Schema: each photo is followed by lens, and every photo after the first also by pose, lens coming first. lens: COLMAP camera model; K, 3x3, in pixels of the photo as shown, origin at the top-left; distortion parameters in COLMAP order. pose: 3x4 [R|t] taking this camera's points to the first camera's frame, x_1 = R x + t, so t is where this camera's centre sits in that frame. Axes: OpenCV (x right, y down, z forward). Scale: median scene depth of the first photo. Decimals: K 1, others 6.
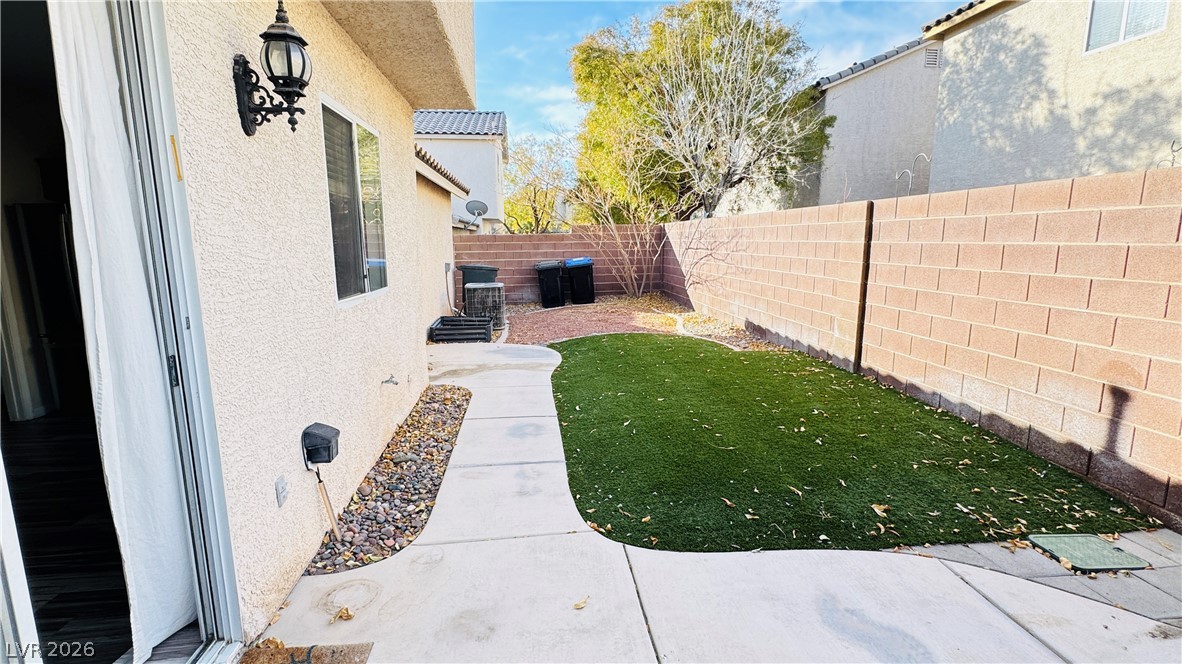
lens RADIAL K [[539.0, 0, 592.0], [0, 539.0, 335.1], [0, 0, 1]] dist [-0.002539, -0.000173]
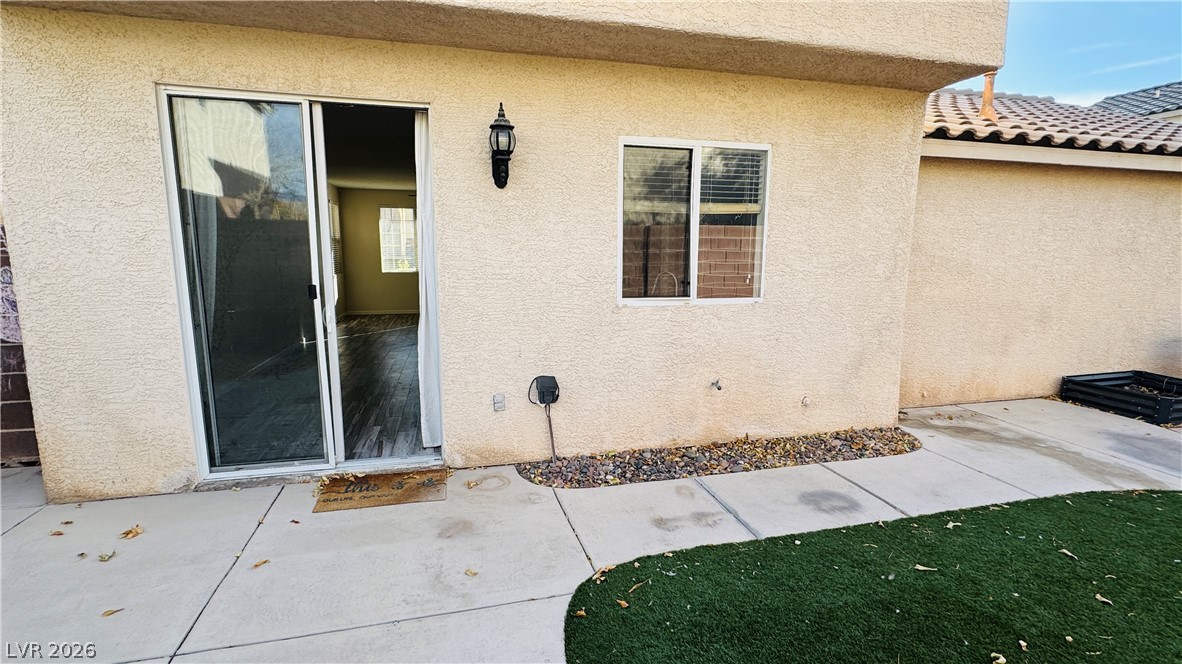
lens RADIAL K [[539.0, 0, 587.5], [0, 539.0, 325.5], [0, 0, 1]] dist [-0.002539, -0.000173]
pose [[0.137316, 0.144981, -0.979860, 0.597414], [-0.180110, 0.976394, 0.119228, -0.105753], [0.974015, 0.160111, 0.160187, 0.556477]]
